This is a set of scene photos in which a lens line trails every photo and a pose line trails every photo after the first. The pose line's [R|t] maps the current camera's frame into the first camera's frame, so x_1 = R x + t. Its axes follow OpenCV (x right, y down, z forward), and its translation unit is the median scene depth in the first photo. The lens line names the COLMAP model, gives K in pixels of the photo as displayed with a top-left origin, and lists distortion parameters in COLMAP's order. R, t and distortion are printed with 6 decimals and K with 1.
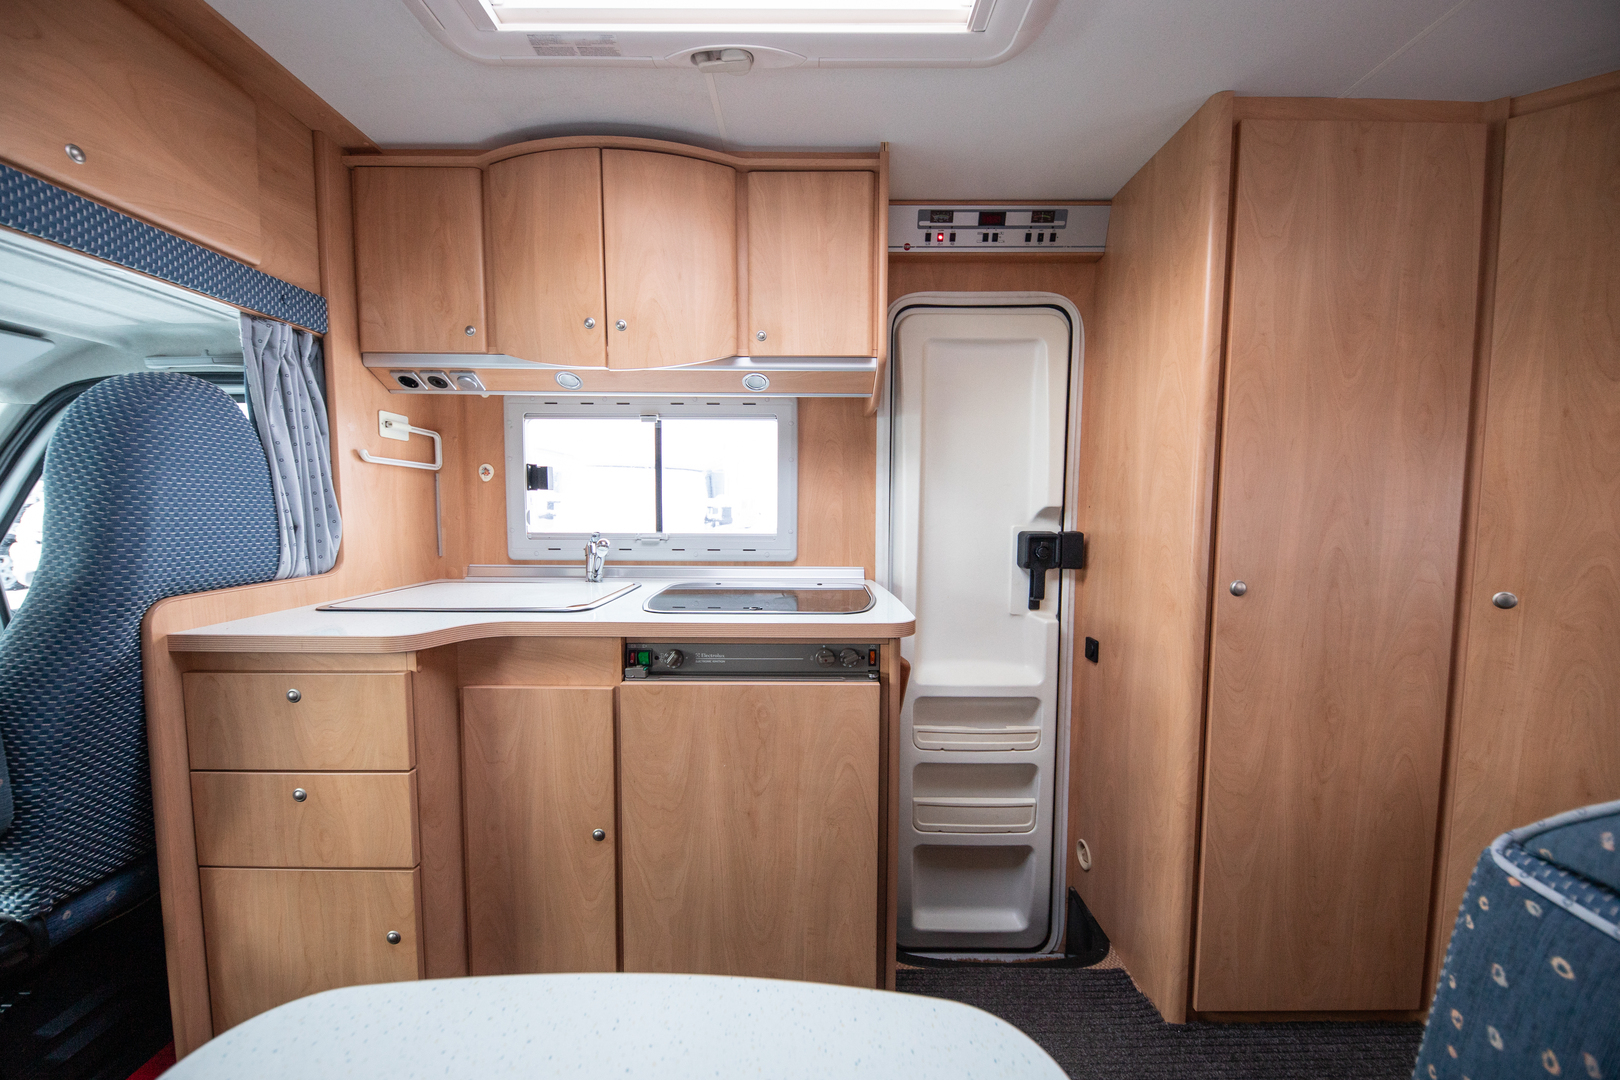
lens RADIAL K [[577.8, 0, 815.8], [0, 577.8, 538.6], [0, 0, 1]] dist [-0.002150, -0.000601]
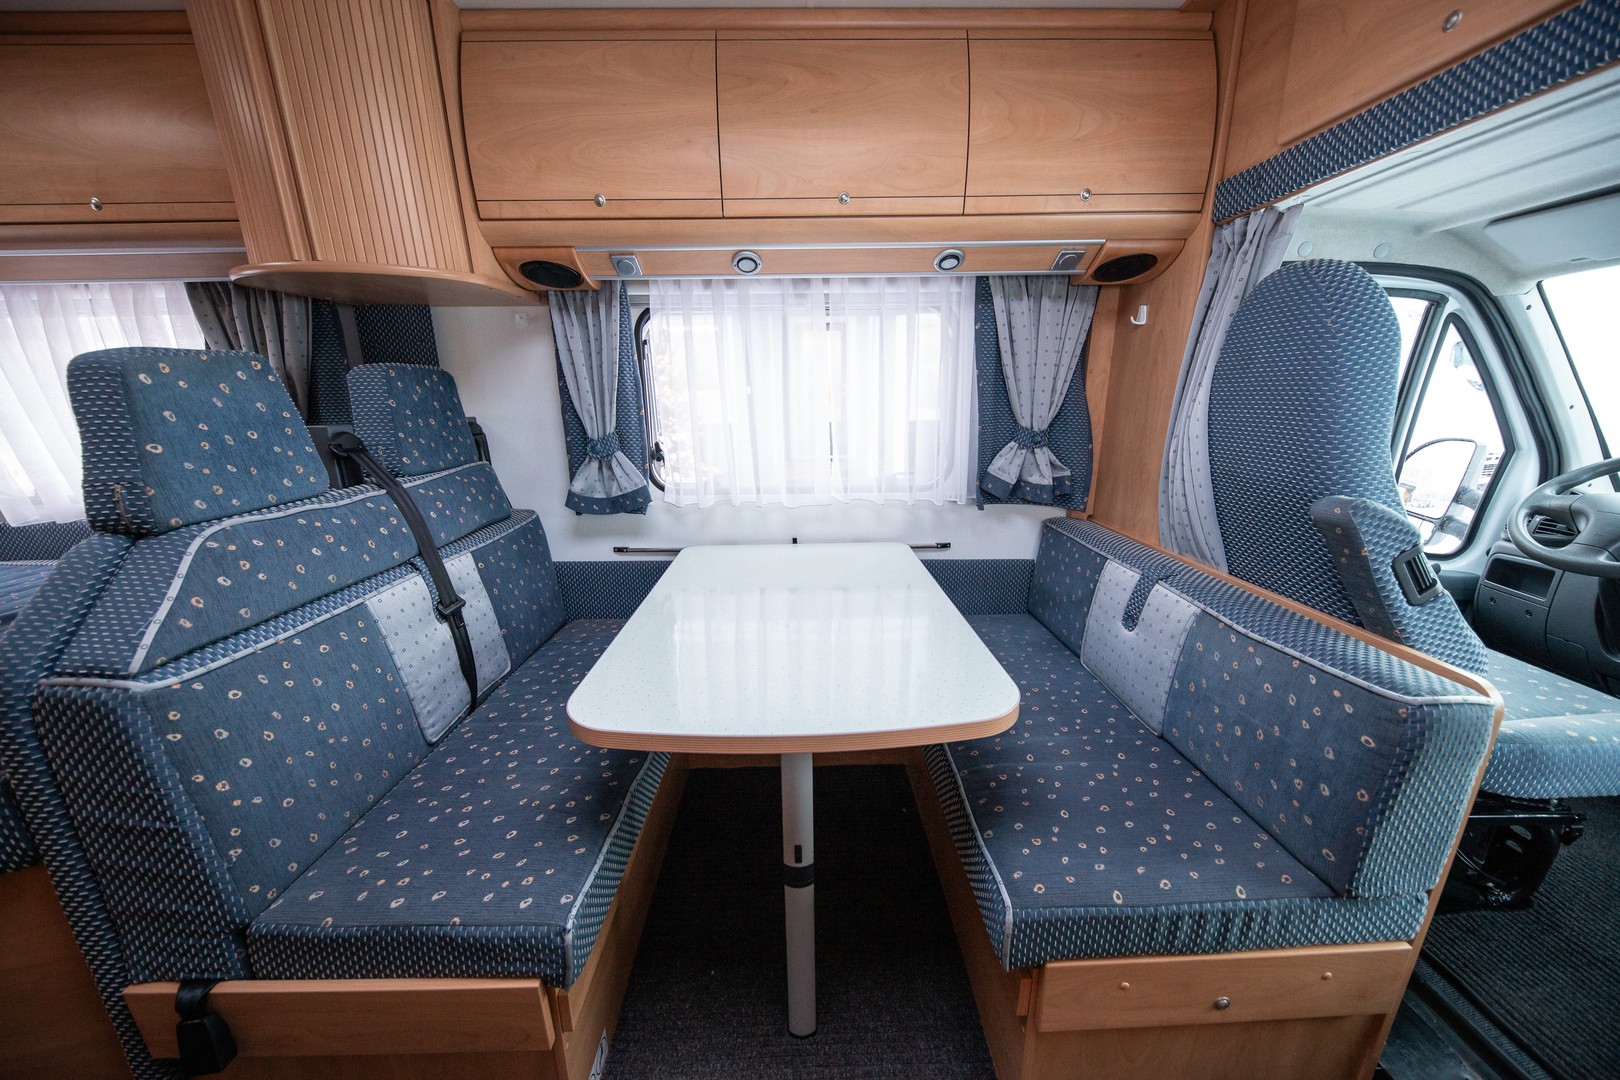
lens RADIAL K [[546.5, 0, 810.2], [0, 546.5, 536.9], [0, 0, 1]] dist [0.000282, -0.000158]
pose [[-0.999960, 0.008614, -0.002468, -0.104492], [0.007471, 0.953502, 0.301295, -0.043445], [0.004949, 0.301265, -0.953528, 0.701277]]
